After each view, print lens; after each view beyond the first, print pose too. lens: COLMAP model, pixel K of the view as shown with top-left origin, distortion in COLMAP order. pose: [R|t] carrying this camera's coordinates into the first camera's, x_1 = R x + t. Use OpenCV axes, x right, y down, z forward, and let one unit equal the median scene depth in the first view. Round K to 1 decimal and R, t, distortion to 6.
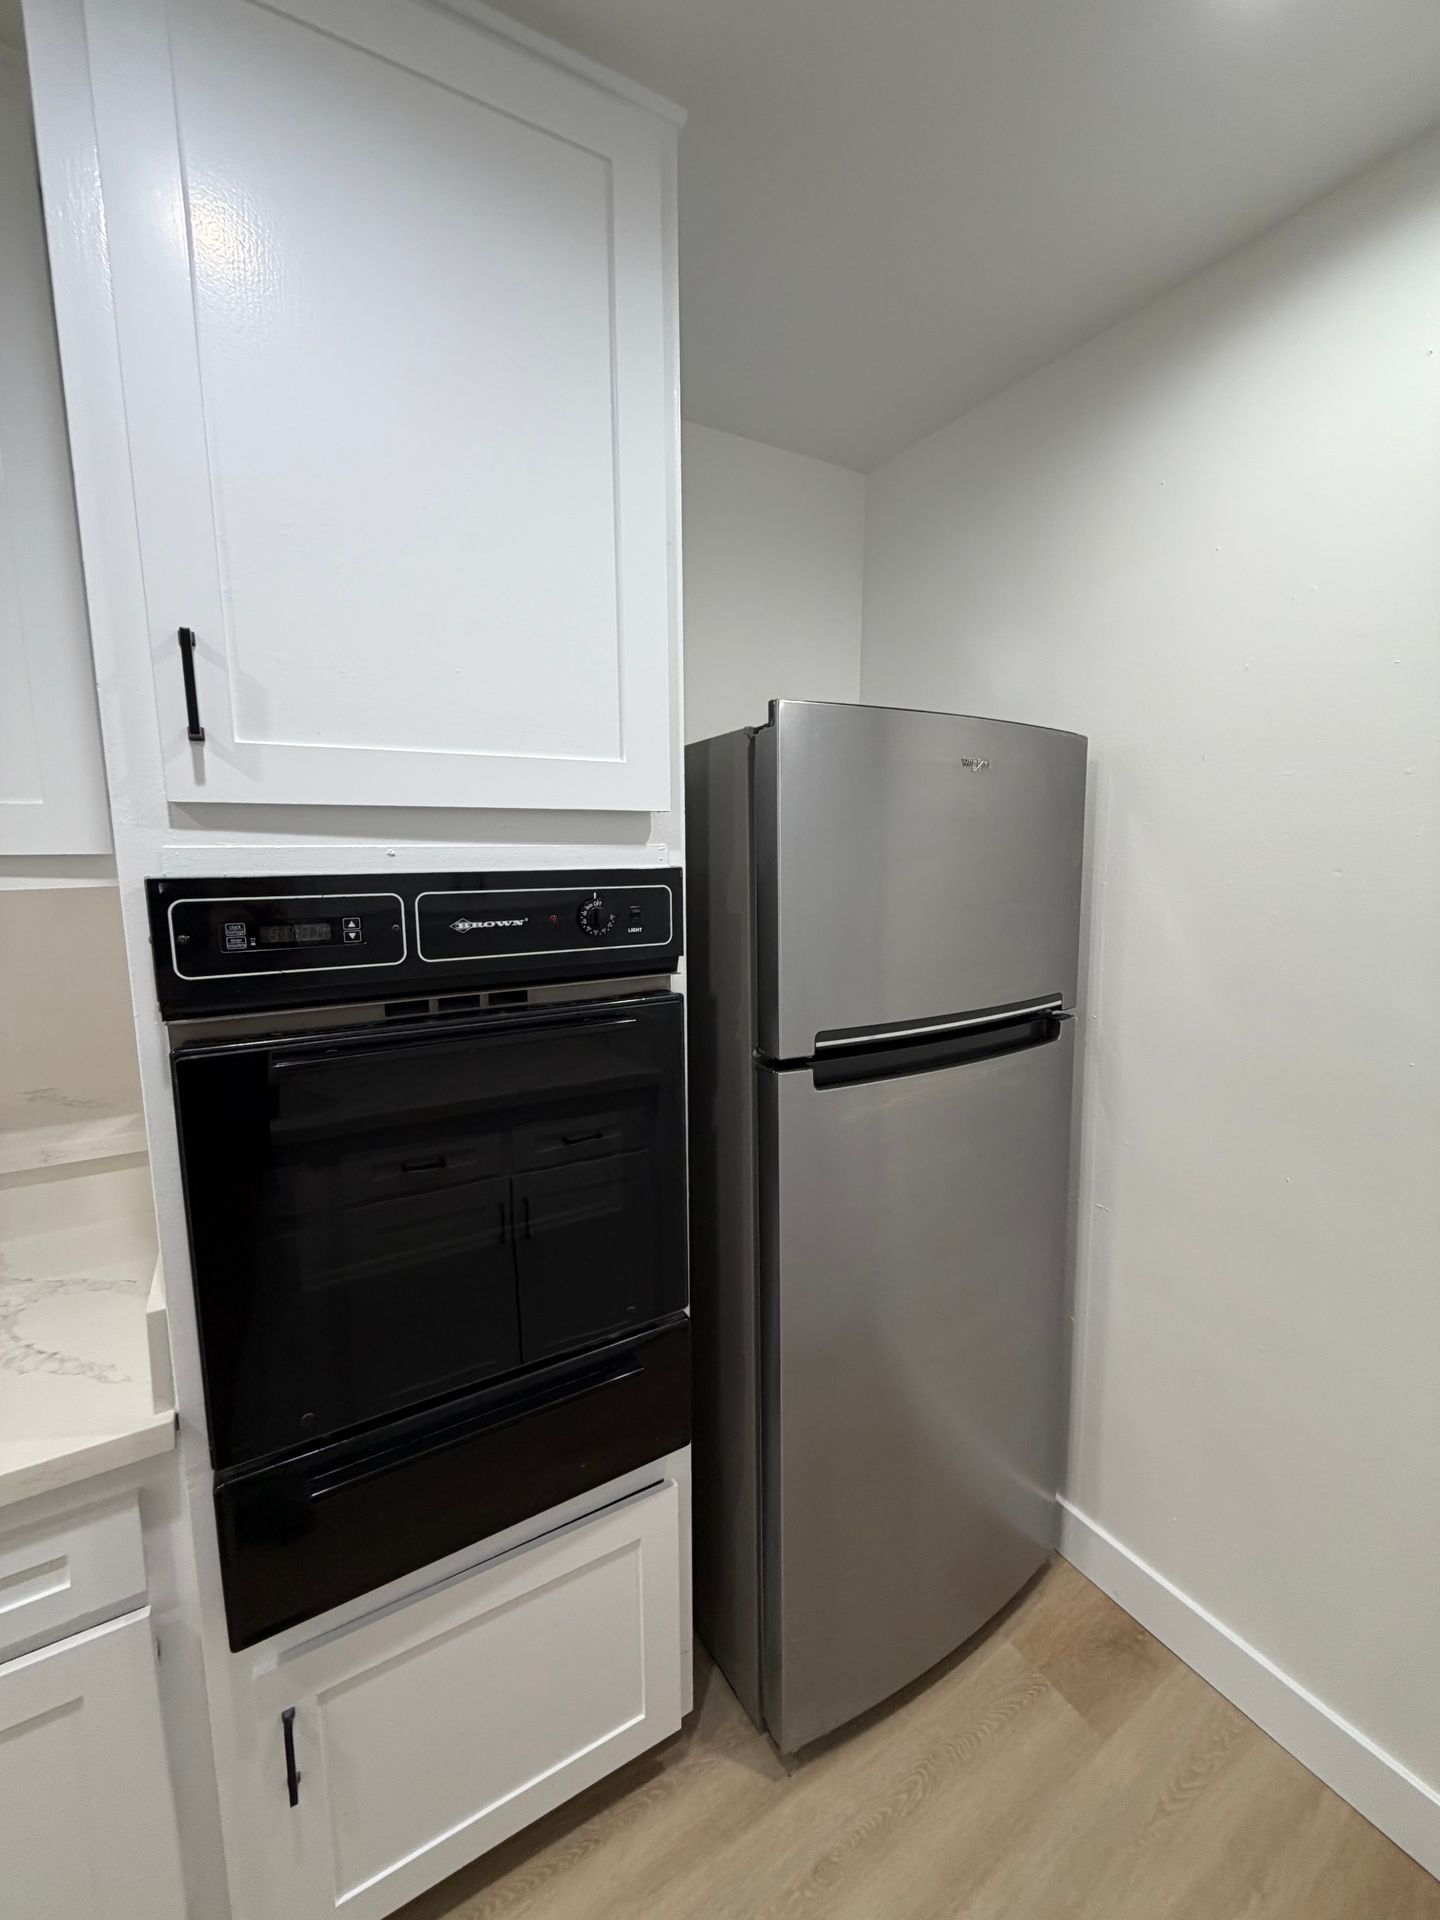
lens RADIAL K [[764.7, 0, 720.1], [0, 764.7, 953.5], [0, 0, 1]] dist [-0.001436, 0.001034]
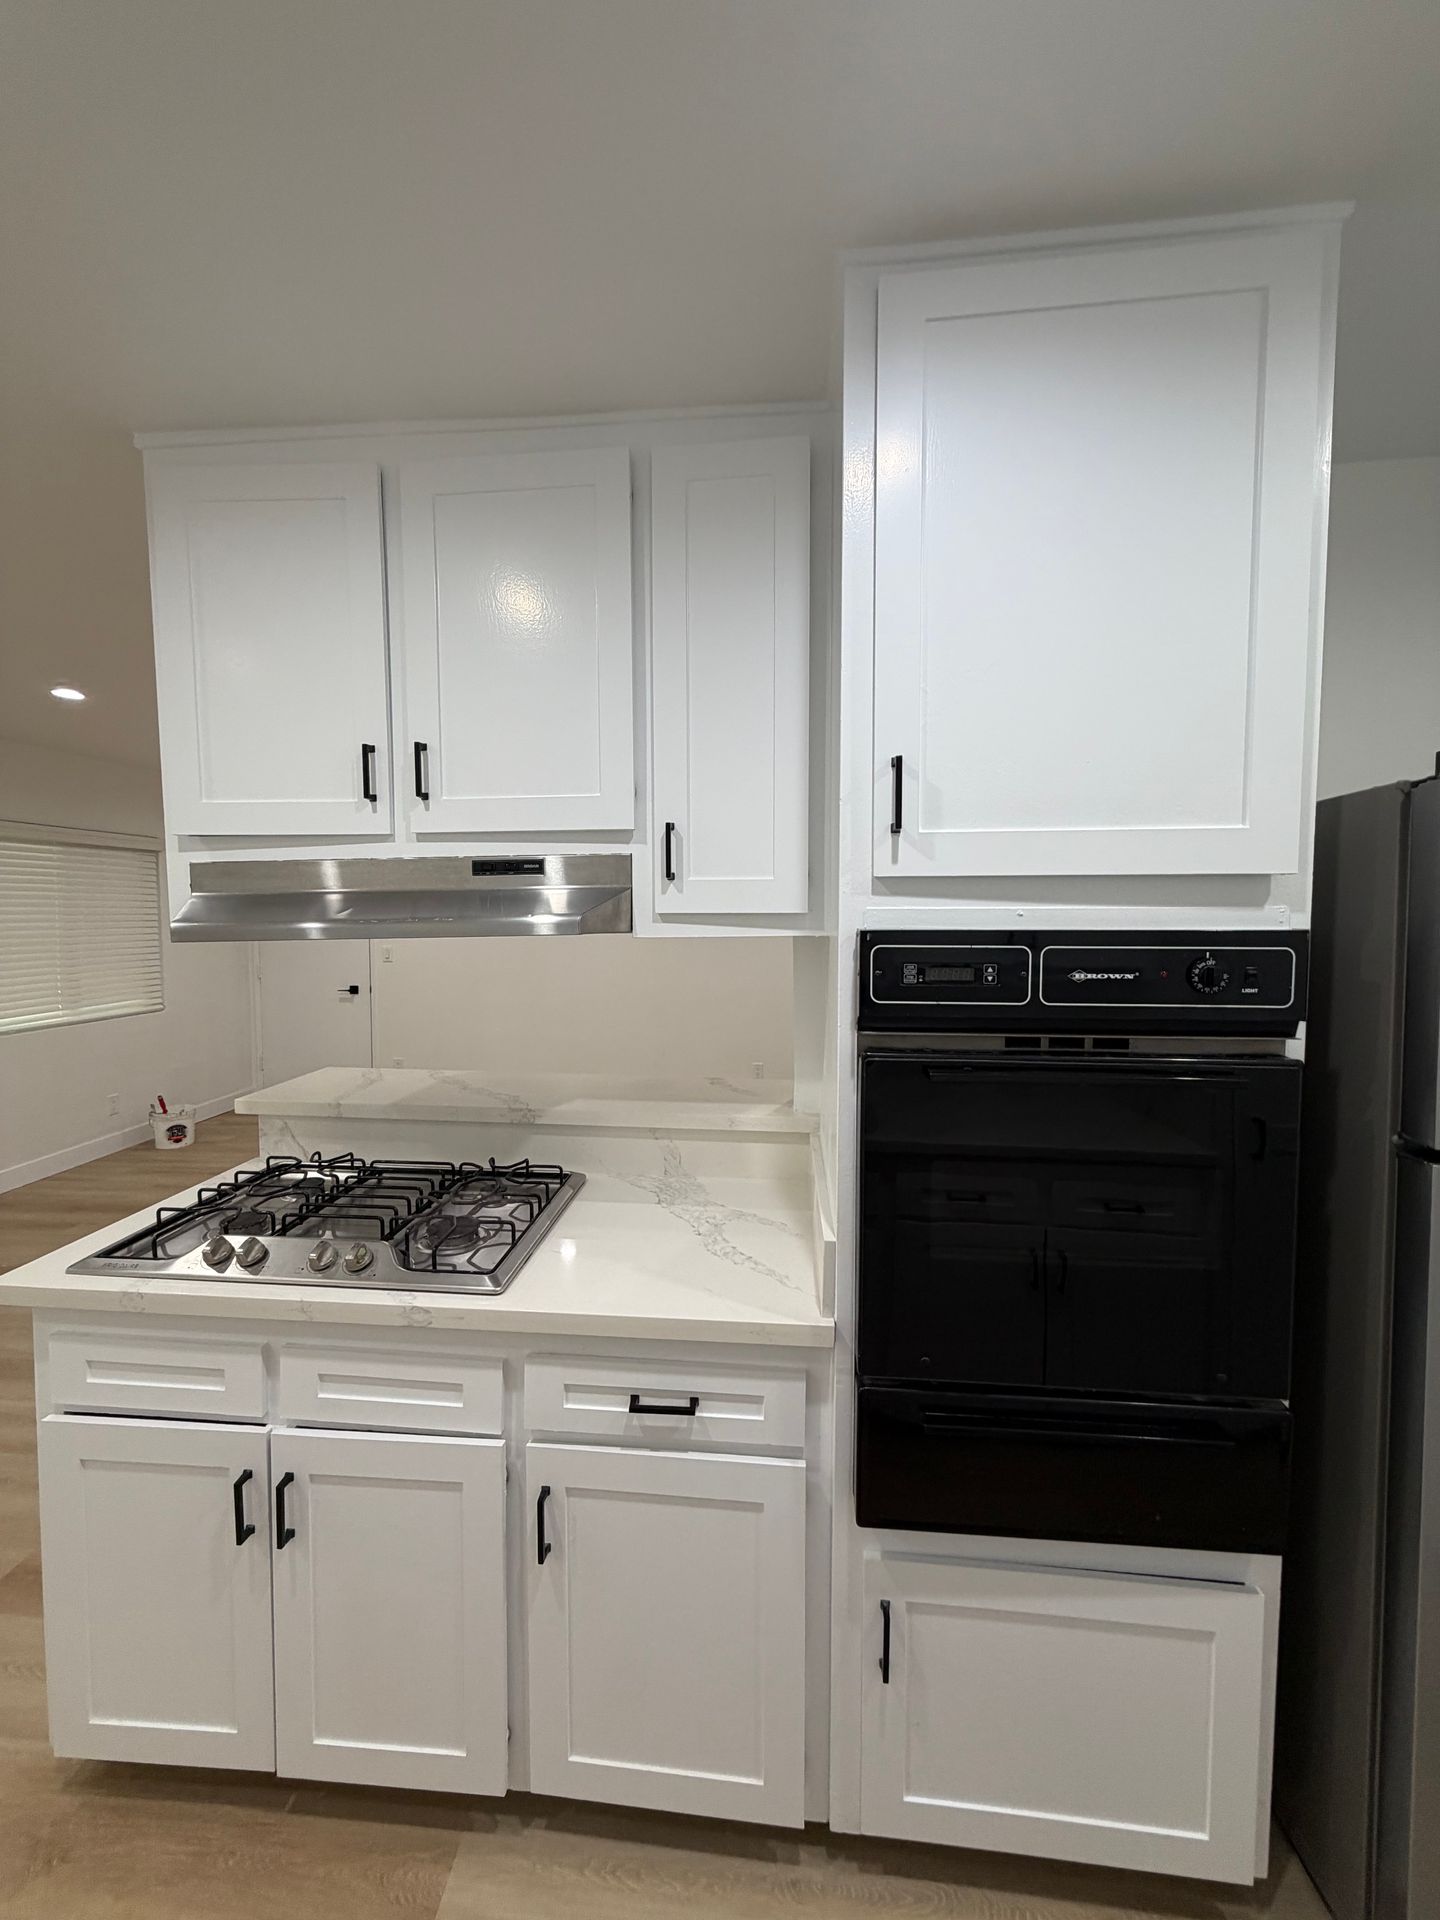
lens RADIAL K [[764.7, 0, 719.9], [0, 764.7, 953.1], [0, 0, 1]] dist [-0.001436, 0.001034]
pose [[0.809056, 0.037543, -0.586531, -0.095548], [-0.083213, 0.995222, -0.051081, 0.032430], [0.581810, 0.090135, 0.808315, -0.249016]]
